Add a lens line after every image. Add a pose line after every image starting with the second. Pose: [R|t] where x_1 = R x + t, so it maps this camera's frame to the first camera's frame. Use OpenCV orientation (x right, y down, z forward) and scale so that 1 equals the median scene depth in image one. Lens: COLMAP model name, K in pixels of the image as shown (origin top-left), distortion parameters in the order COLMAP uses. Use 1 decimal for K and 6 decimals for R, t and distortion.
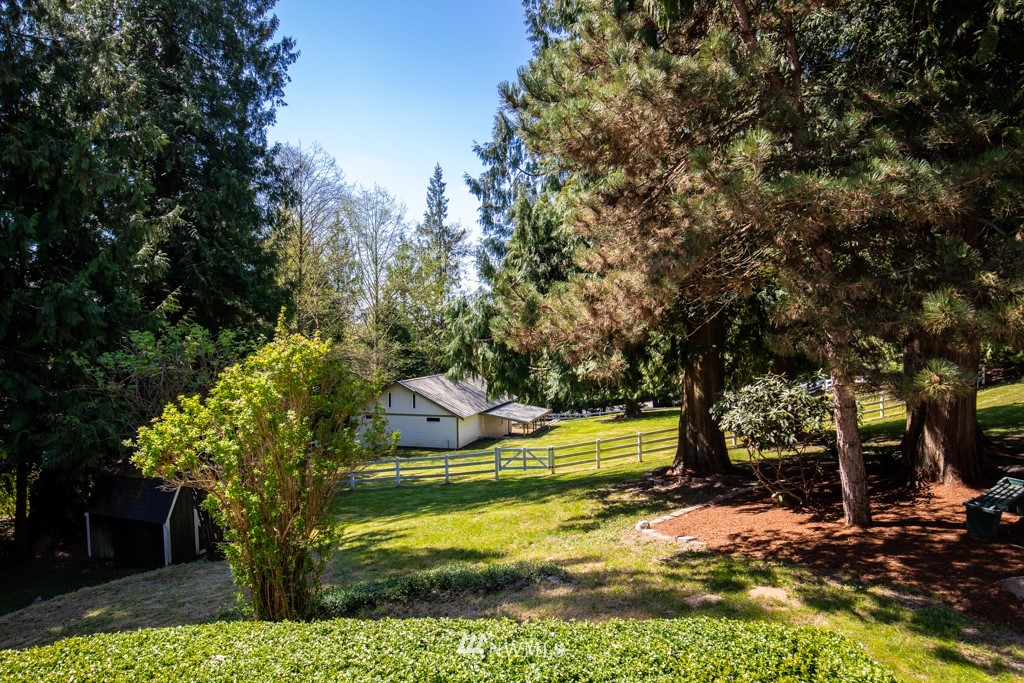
lens RADIAL K [[601.9, 0, 512.0], [0, 601.9, 341.5], [0, 0, 1]] dist [0.004207, 0.000384]
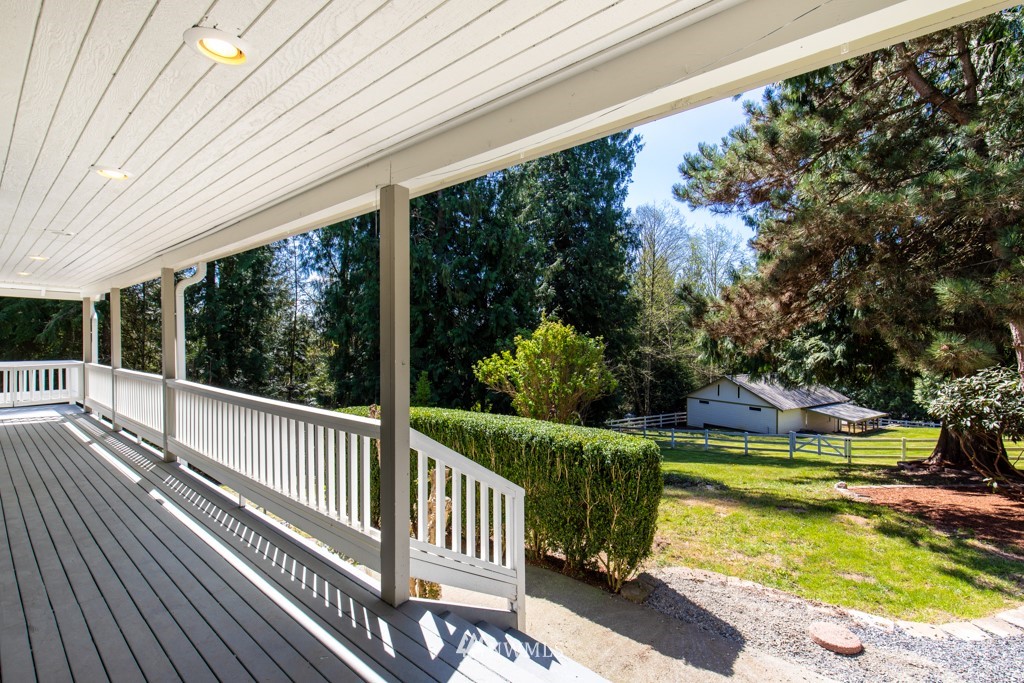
lens RADIAL K [[456.0, 0, 516.4], [0, 456.0, 338.2], [0, 0, 1]] dist [0.006341, -0.000392]
pose [[0.783655, 0.014587, -0.621025, 0.105175], [-0.026150, 0.999613, -0.009518, 0.012888], [0.620646, 0.023698, 0.783733, -0.053262]]
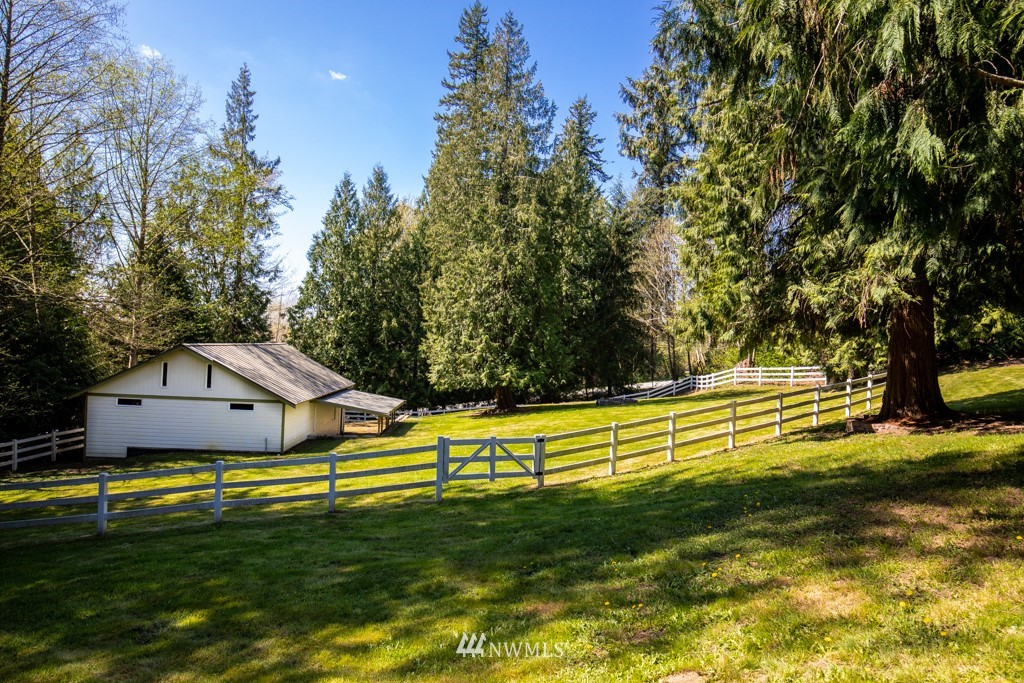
lens RADIAL K [[622.5, 0, 512.0], [0, 622.5, 341.5], [0, 0, 1]] dist [0.001938, -0.000712]
pose [[0.940157, 0.051237, 0.336867, -0.146044], [-0.047272, 0.998682, -0.019967, 0.101706], [-0.337446, 0.002848, 0.941341, 0.477920]]
